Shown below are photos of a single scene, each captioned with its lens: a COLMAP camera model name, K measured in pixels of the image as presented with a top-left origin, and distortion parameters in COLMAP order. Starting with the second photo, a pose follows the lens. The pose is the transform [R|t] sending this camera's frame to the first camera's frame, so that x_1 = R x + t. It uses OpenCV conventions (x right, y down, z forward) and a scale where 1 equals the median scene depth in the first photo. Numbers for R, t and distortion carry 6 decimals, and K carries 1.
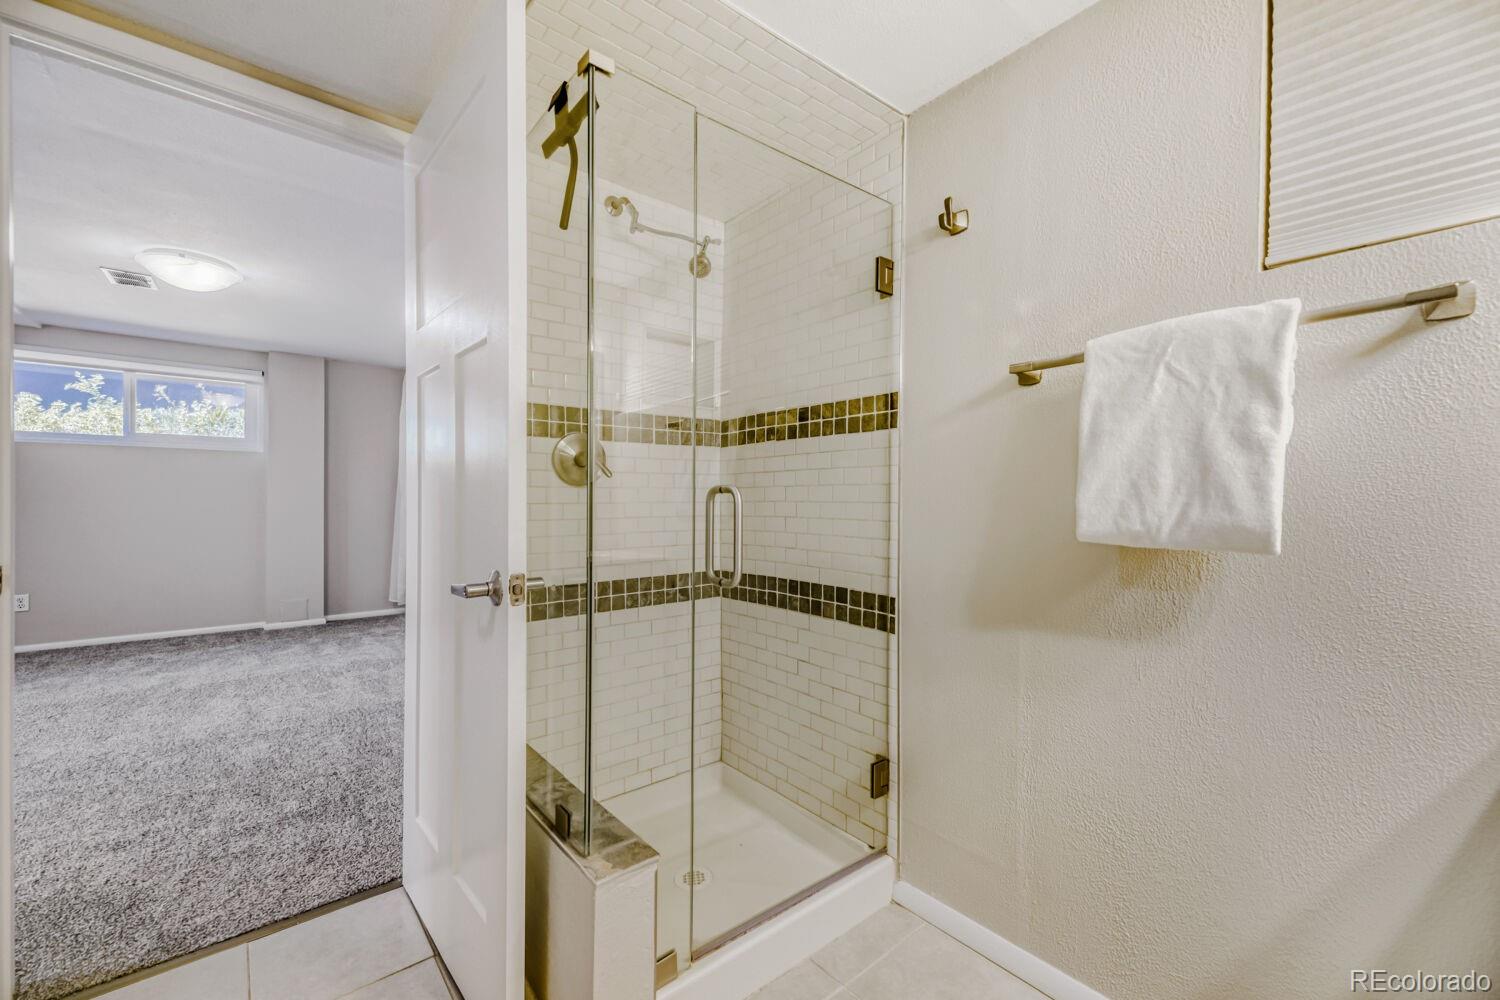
lens RADIAL K [[608.4, 0, 749.3], [0, 608.4, 506.6], [0, 0, 1]] dist [0.008847, -0.001544]
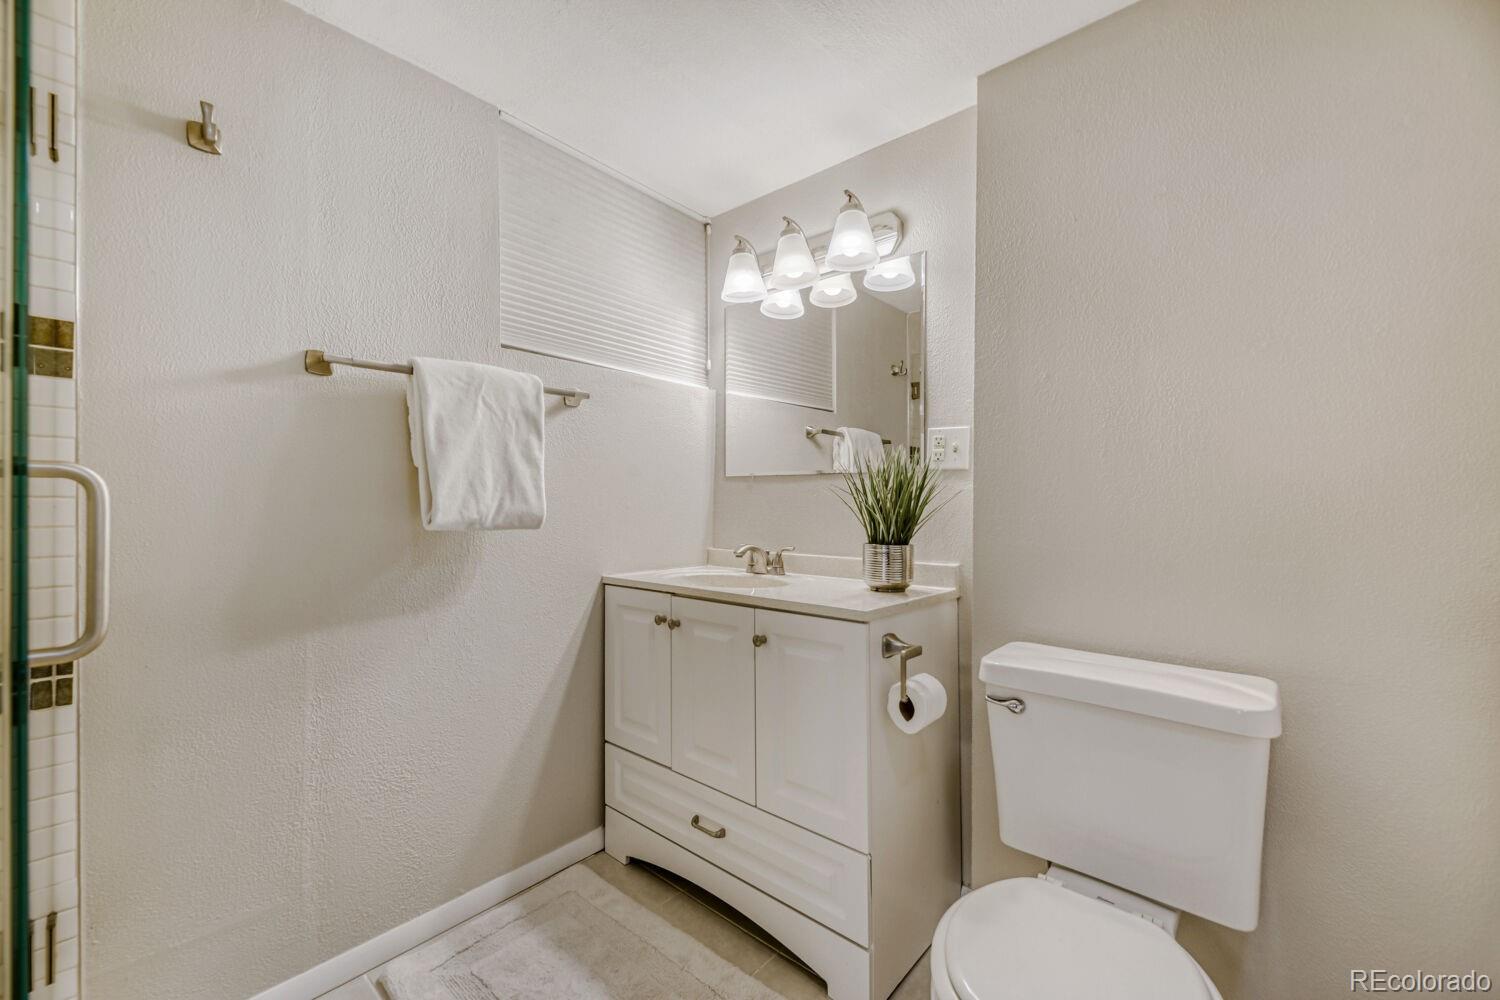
lens RADIAL K [[608.4, 0, 744.6], [0, 608.4, 495.2], [0, 0, 1]] dist [0.008847, -0.001544]
pose [[-0.165548, -0.001698, 0.986200, -0.774516], [0.000664, 0.999998, 0.001833, -0.013264], [-0.986202, 0.000958, -0.165546, 0.642724]]
